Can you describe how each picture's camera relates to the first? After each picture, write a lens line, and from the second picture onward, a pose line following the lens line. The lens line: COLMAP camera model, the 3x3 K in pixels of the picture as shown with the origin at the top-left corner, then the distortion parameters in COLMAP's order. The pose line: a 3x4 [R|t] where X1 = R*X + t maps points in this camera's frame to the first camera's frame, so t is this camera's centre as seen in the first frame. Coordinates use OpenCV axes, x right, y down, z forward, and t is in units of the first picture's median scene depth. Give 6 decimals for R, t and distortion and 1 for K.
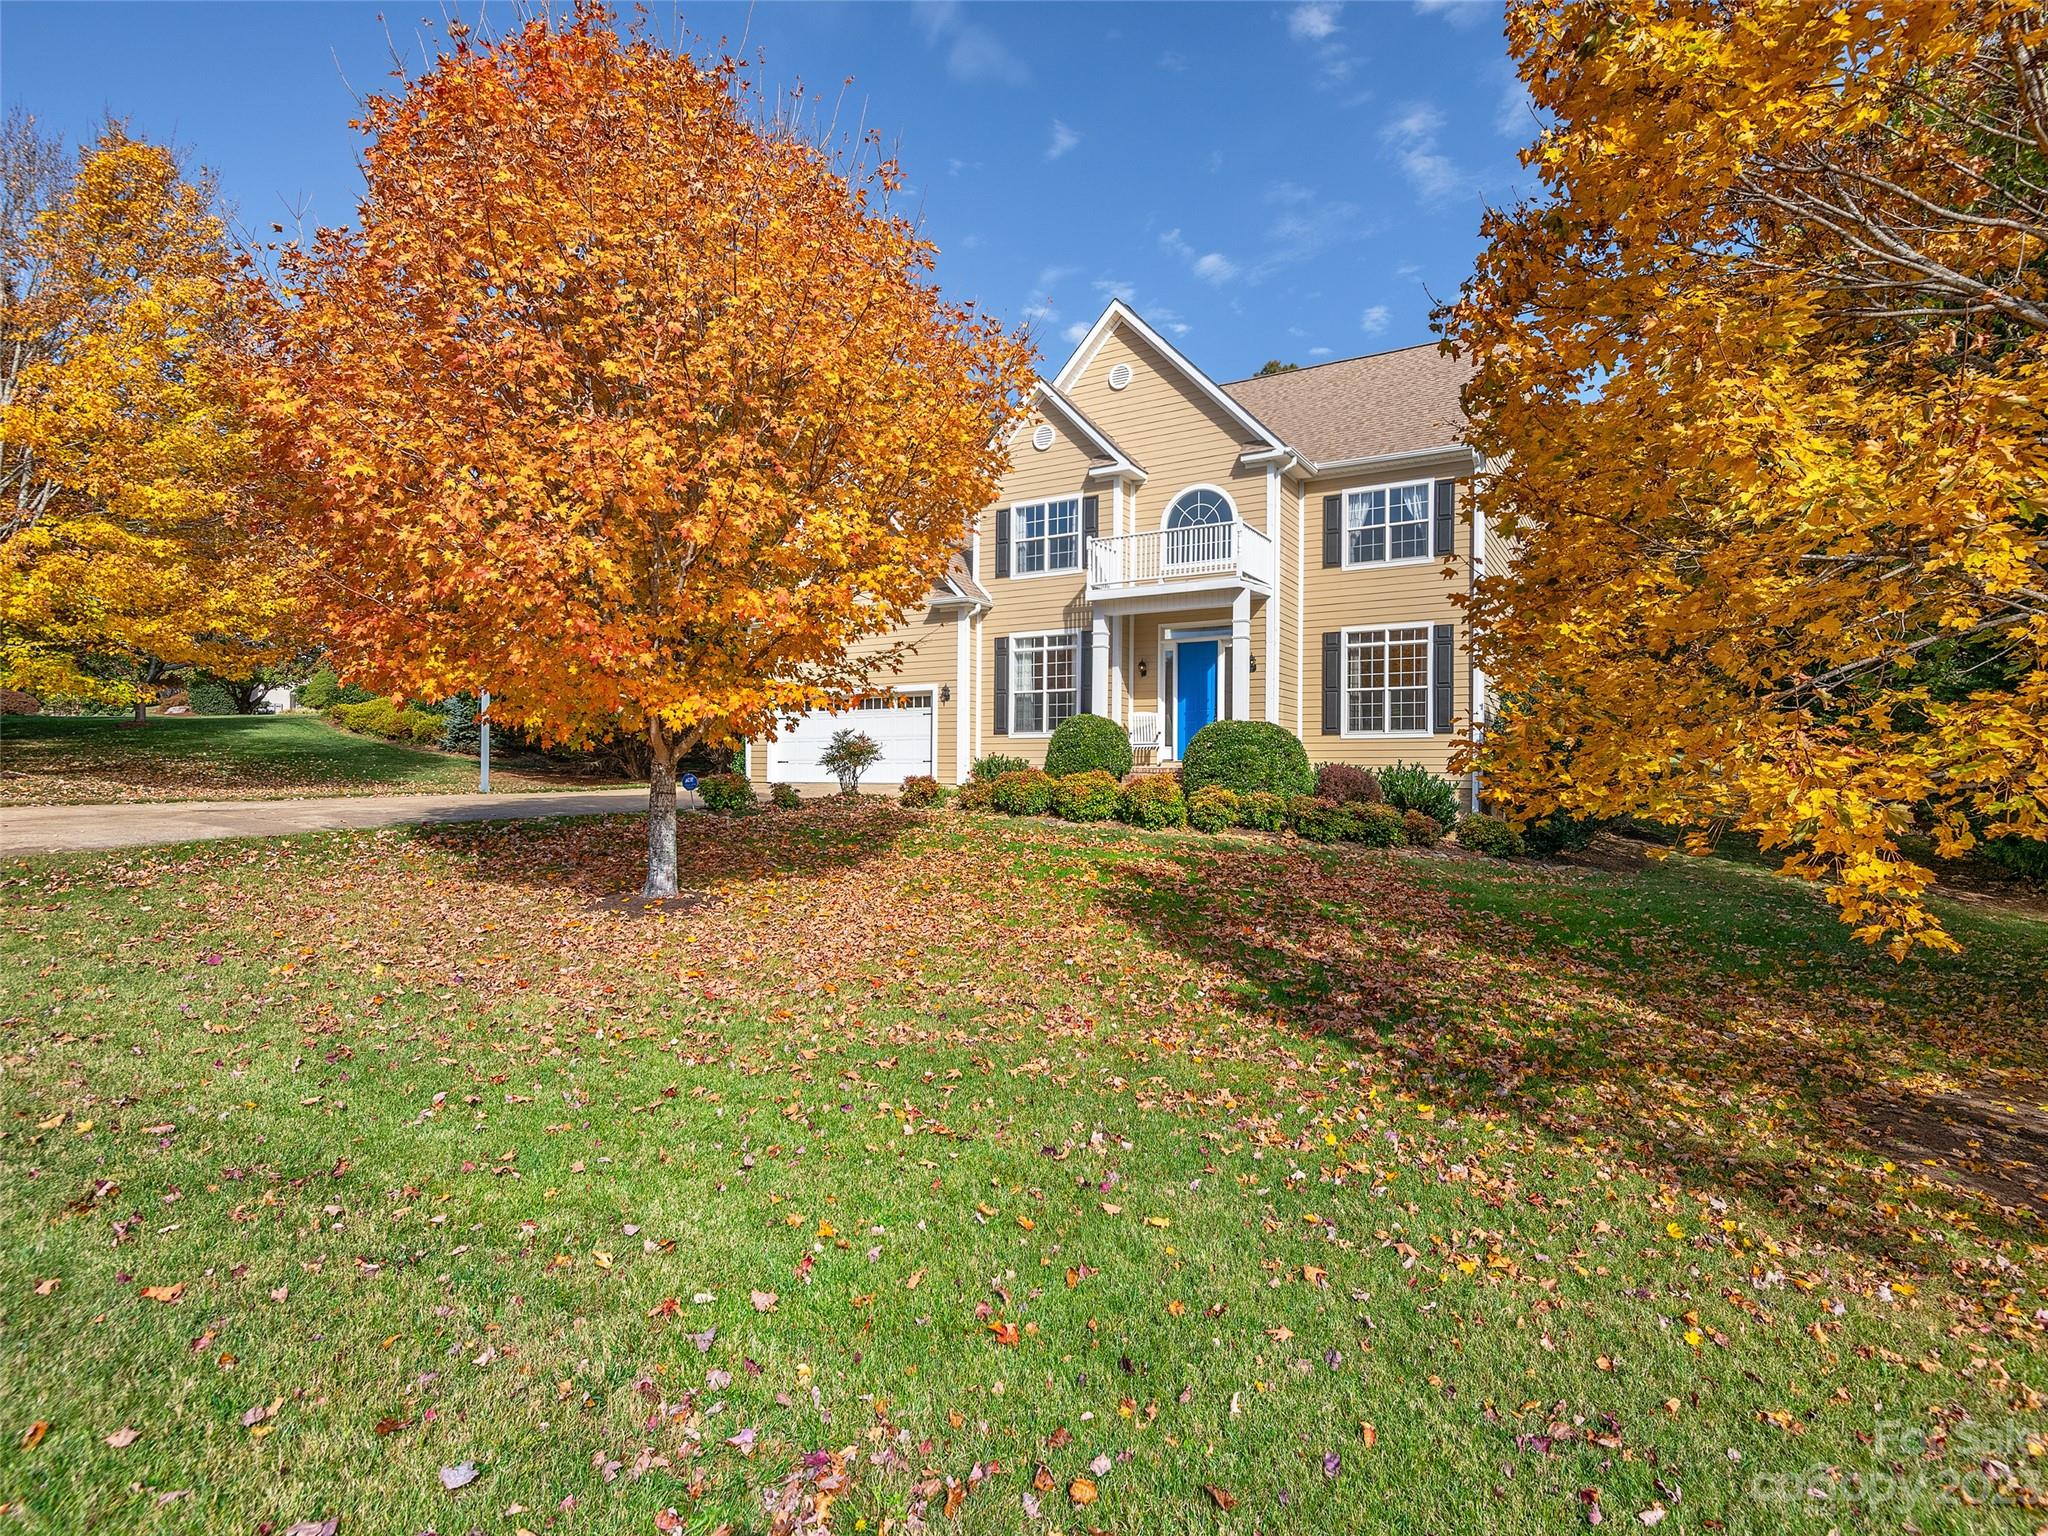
lens RADIAL K [[1062.6, 0, 1029.1], [0, 1062.6, 760.0], [0, 0, 1]] dist [0.022011, -0.015083]
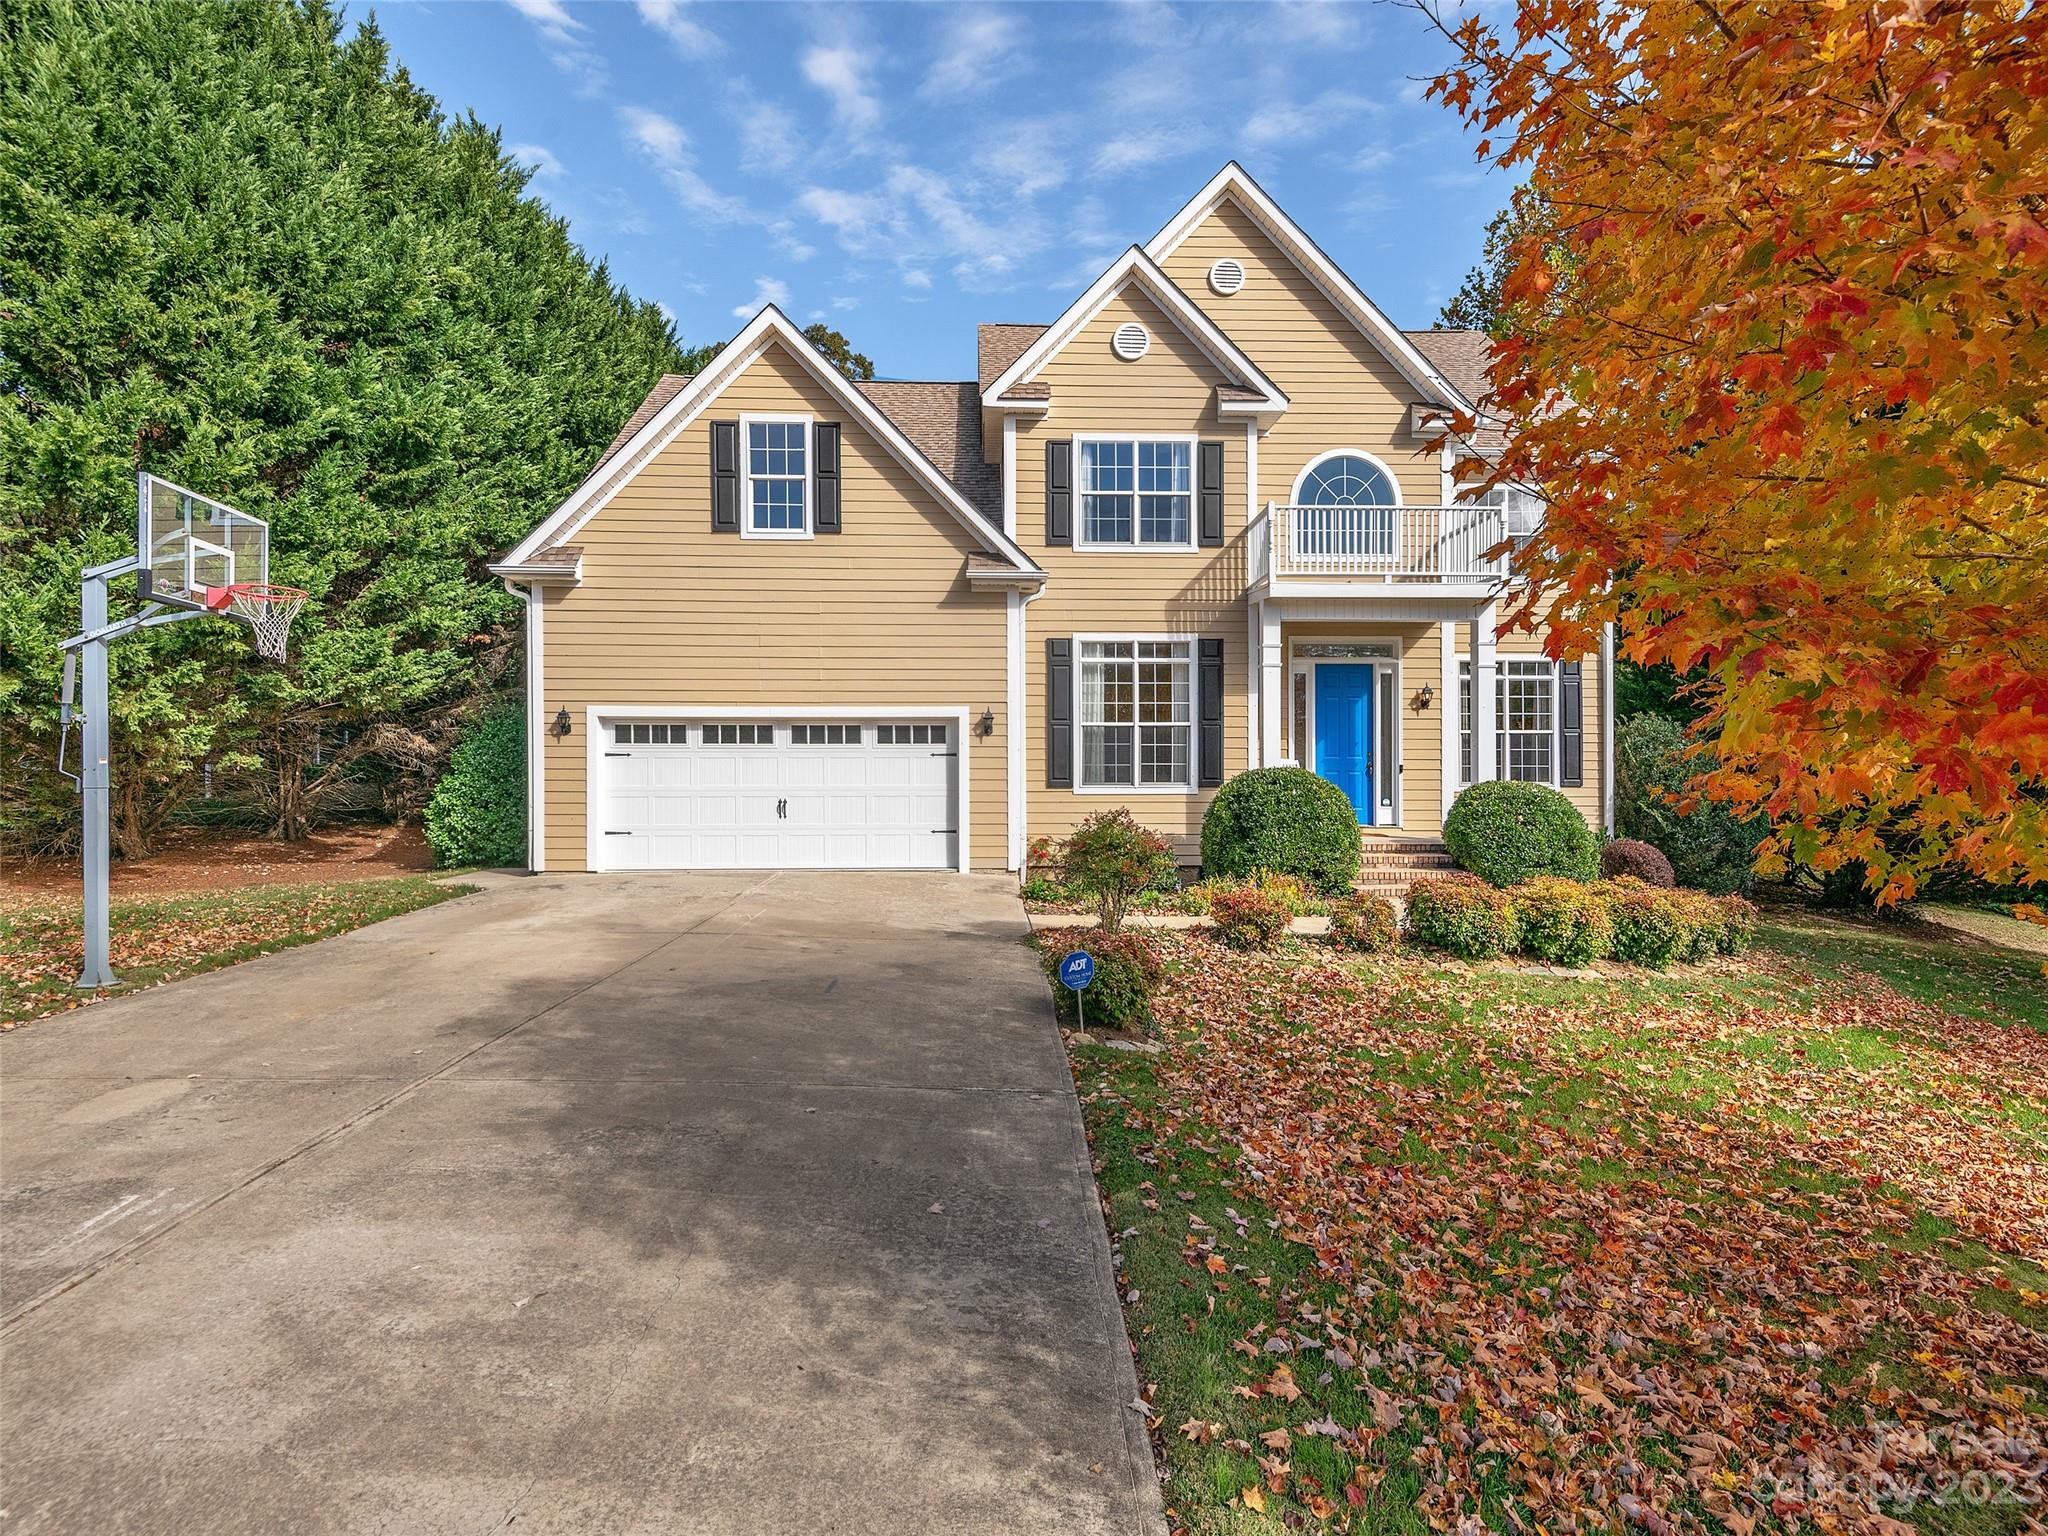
lens RADIAL K [[1062.6, 0, 1022.2], [0, 1062.6, 760.3], [0, 0, 1]] dist [0.022011, -0.015083]
pose [[0.838515, -0.001290, 0.544877, -0.408476], [-0.002969, 0.999972, 0.006936, -0.046980], [-0.544870, -0.007434, 0.838487, 0.482309]]
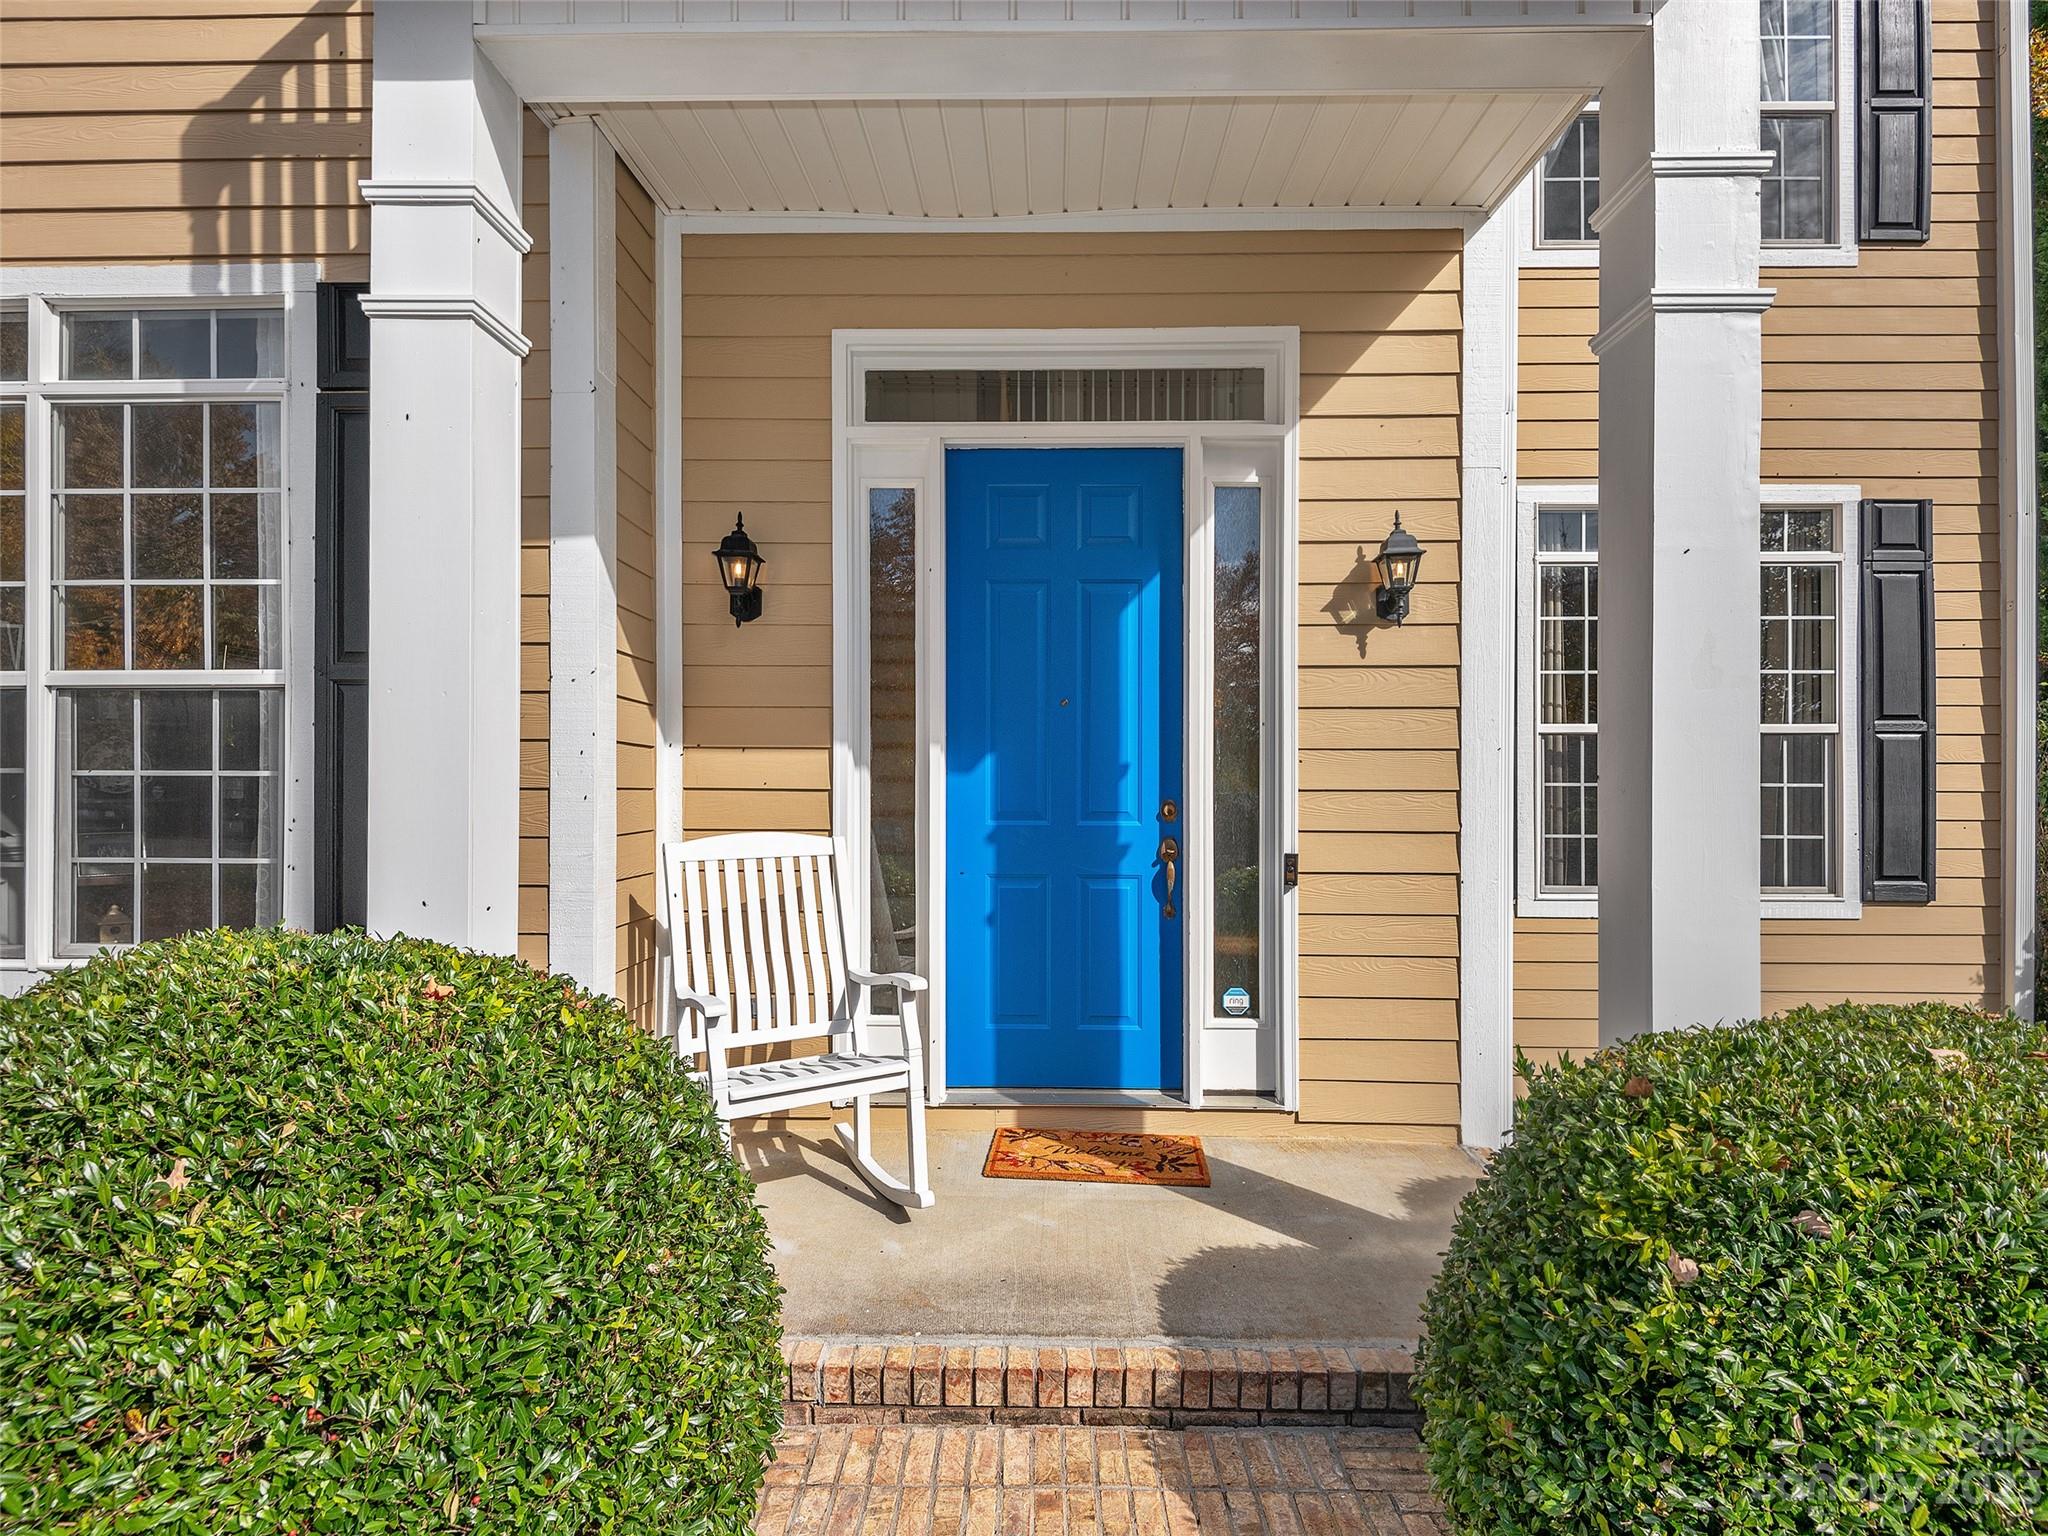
lens RADIAL K [[1062.6, 0, 1024.5], [0, 1062.6, 780.3], [0, 0, 1]] dist [0.022011, -0.015083]
pose [[0.865892, -0.002166, 0.500227, 0.058601], [-0.007164, 0.999834, 0.016729, -0.054459], [-0.500180, -0.018069, 0.865733, 0.806973]]
